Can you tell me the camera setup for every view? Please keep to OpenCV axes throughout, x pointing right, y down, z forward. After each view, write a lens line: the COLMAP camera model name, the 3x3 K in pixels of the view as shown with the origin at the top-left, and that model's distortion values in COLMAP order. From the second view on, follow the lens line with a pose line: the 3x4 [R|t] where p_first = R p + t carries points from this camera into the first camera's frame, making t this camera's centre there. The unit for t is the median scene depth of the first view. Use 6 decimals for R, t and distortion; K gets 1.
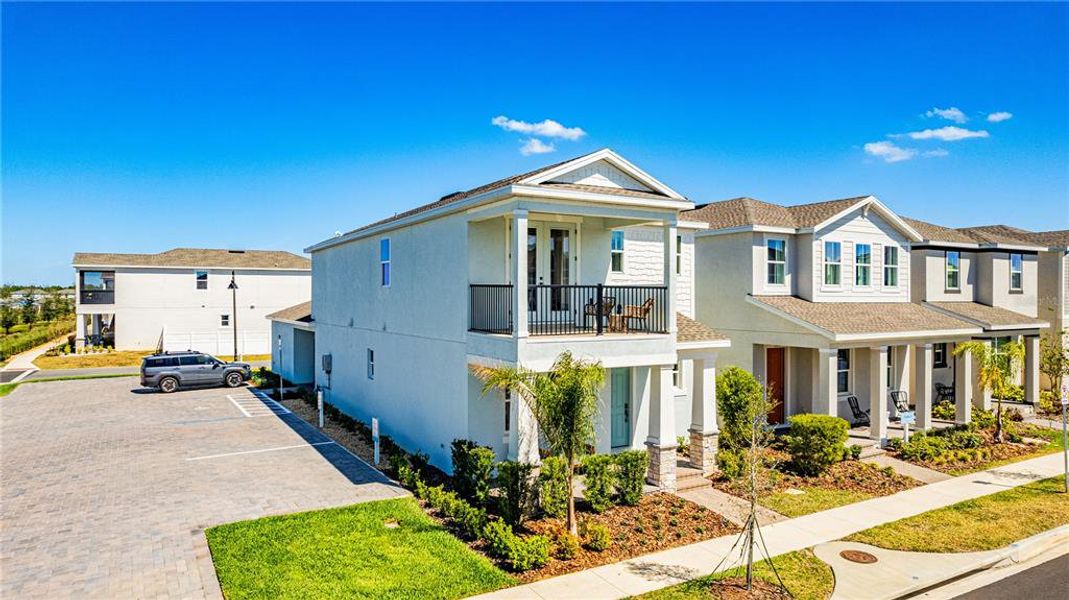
lens RADIAL K [[688.5, 0, 541.9], [0, 688.5, 298.2], [0, 0, 1]] dist [-0.052494, 0.043388]
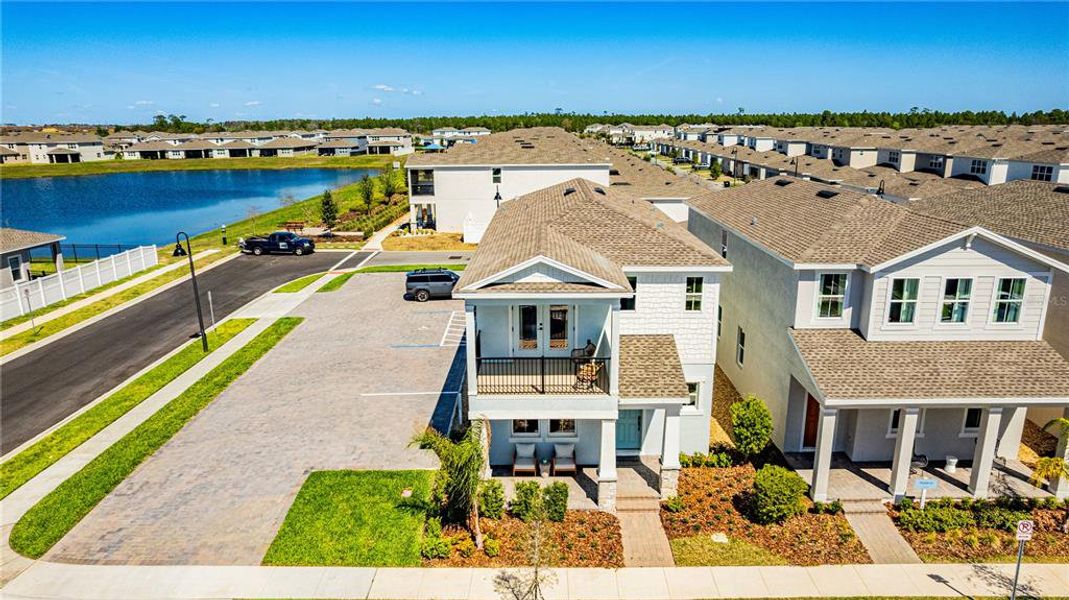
lens RADIAL K [[688.5, 0, 542.9], [0, 688.5, 299.0], [0, 0, 1]] dist [-0.052494, 0.043388]
pose [[0.860303, 0.122776, -0.494778, 0.543605], [0.008513, 0.966970, 0.254749, -0.346485], [0.509713, -0.223374, 0.830841, -0.021390]]
